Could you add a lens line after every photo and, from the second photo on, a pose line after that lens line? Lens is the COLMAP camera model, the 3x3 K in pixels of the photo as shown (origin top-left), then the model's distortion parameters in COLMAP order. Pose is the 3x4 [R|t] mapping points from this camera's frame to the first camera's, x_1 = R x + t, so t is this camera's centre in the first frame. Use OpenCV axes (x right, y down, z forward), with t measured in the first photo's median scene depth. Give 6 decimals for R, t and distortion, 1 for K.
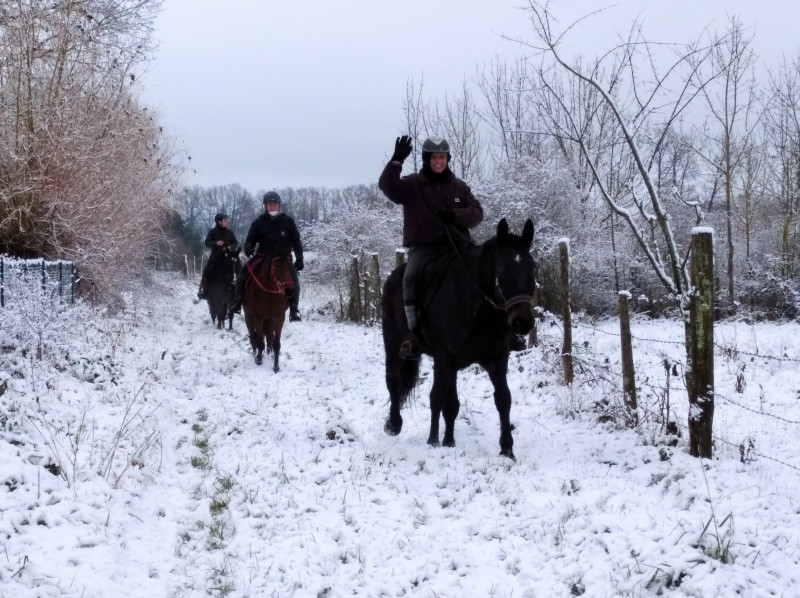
lens RADIAL K [[1725.9, 0, 399.8], [0, 1725.9, 280.0], [0, 0, 1]] dist [0.101381, 0.000000]
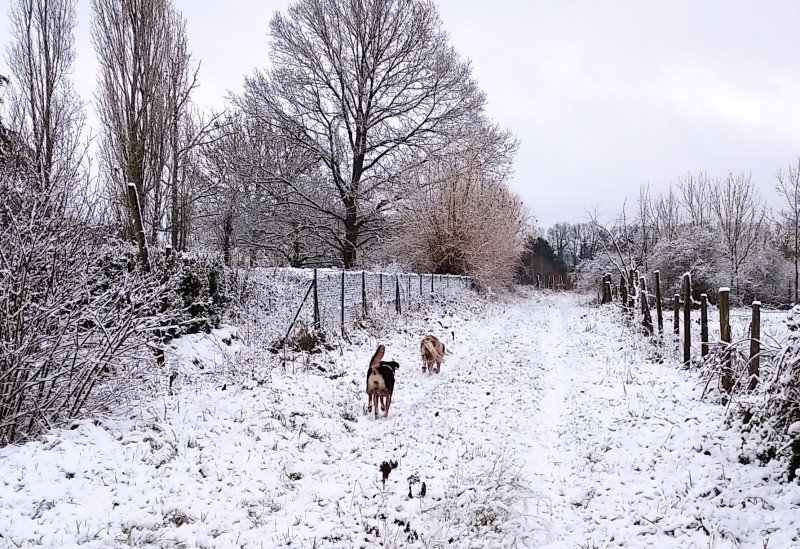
lens RADIAL K [[1371.2, 0, 399.3], [0, 1371.2, 269.2], [0, 0, 1]] dist [-0.395301, 0.000000]
pose [[0.971333, 0.009471, -0.237536, 0.286086], [-0.014052, 0.999746, -0.017602, 0.023806], [0.237309, 0.020436, 0.971219, -1.505336]]
